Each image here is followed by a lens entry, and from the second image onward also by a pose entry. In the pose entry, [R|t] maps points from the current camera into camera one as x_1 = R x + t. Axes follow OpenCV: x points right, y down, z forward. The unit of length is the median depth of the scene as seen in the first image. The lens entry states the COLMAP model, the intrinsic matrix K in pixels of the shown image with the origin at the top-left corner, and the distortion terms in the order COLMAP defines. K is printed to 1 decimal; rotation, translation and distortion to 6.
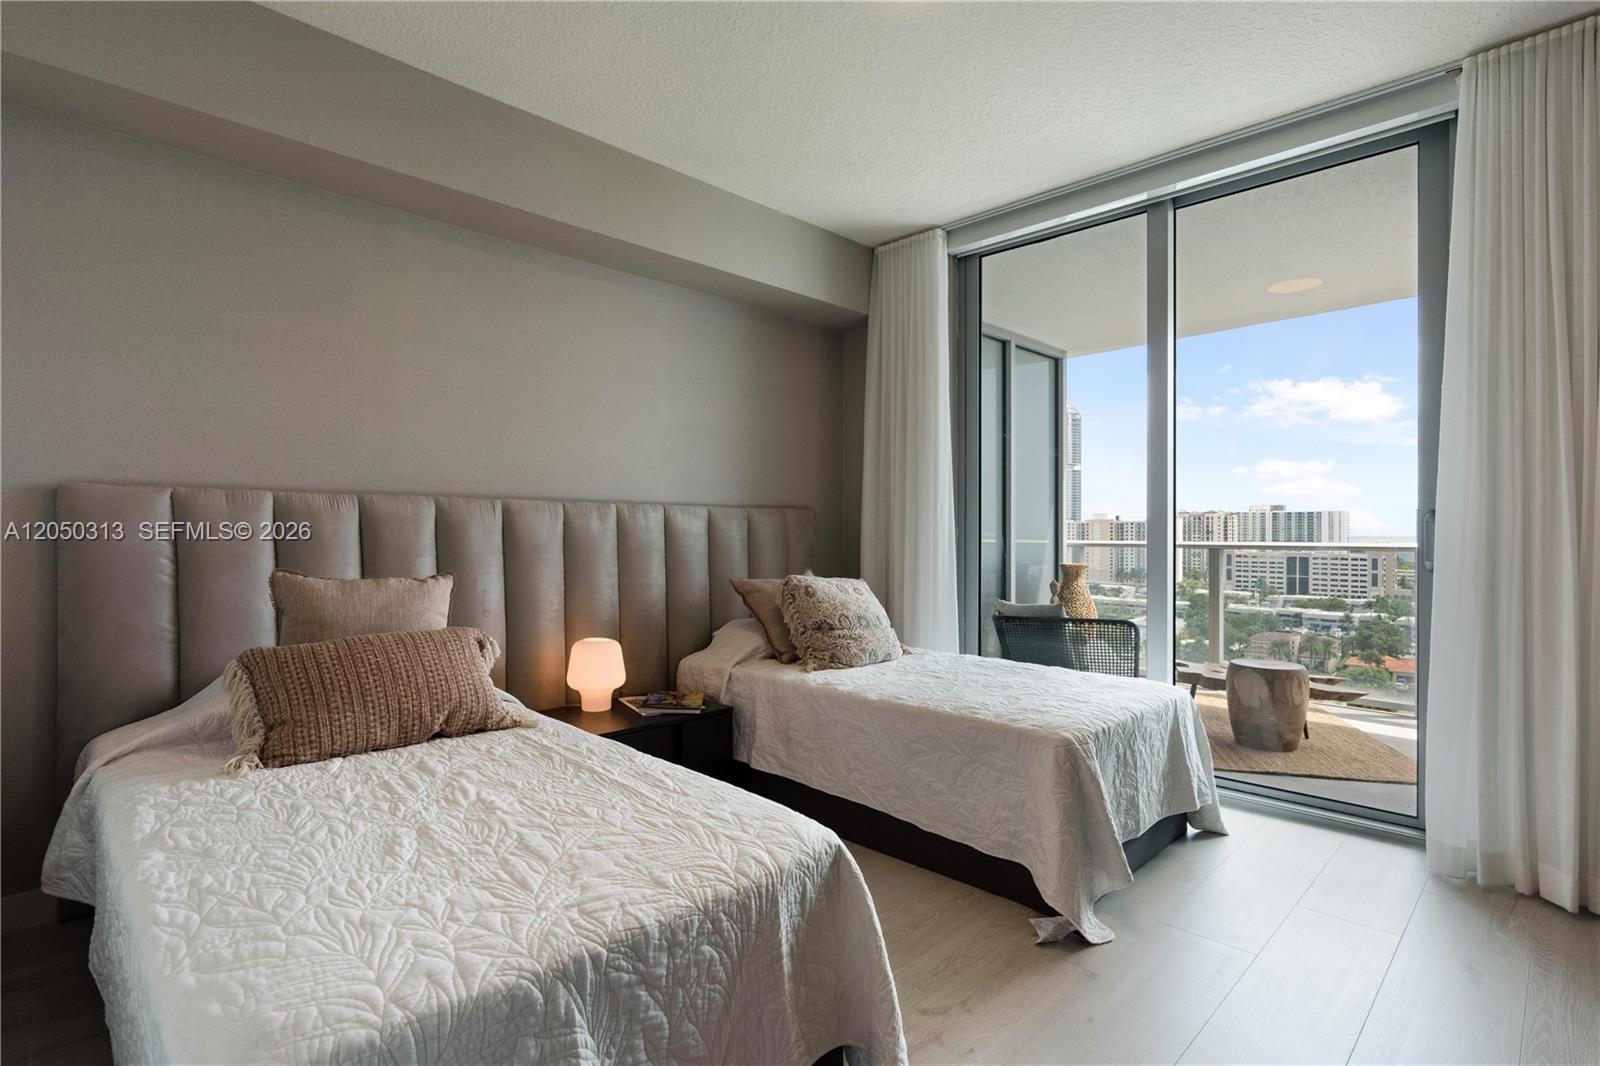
lens RADIAL K [[753.3, 0, 803.6], [0, 753.3, 500.3], [0, 0, 1]] dist [-0.005967, 0.002317]
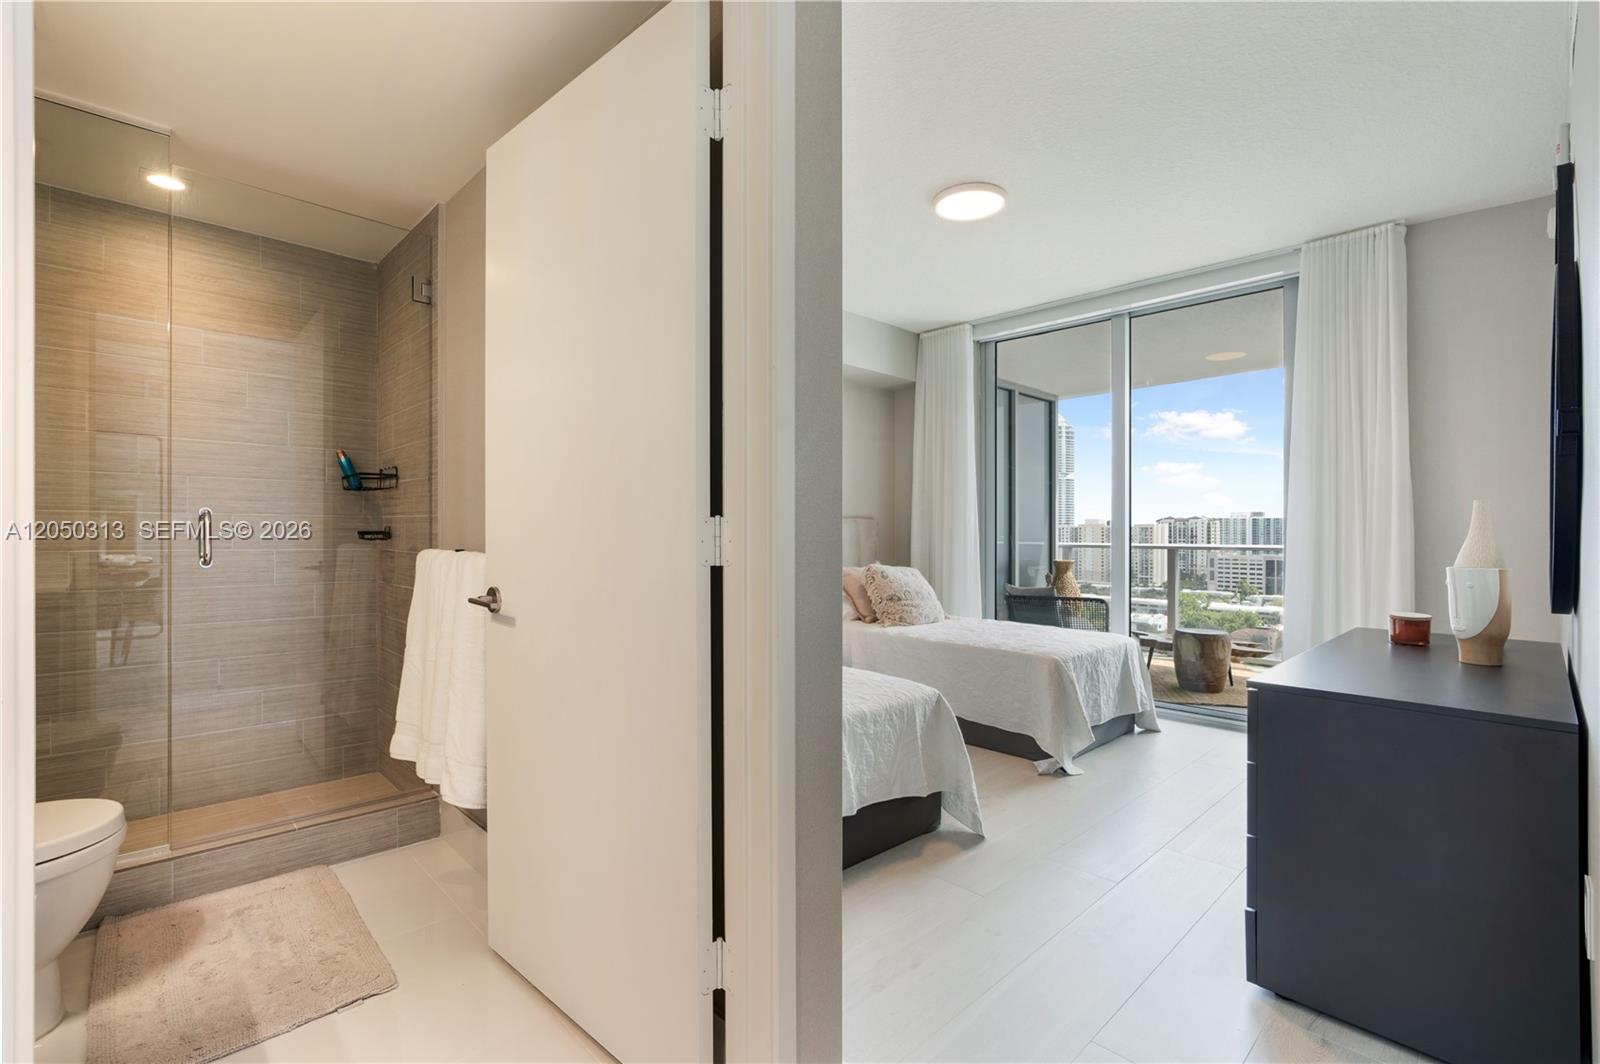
lens RADIAL K [[712.6, 0, 793.4], [0, 712.6, 497.5], [0, 0, 1]] dist [-0.016832, 0.006529]
pose [[0.999715, 0.002589, -0.023720, -0.138110], [-0.002831, 0.999944, -0.010150, -0.018087], [0.023693, 0.010214, 0.999667, -0.418436]]
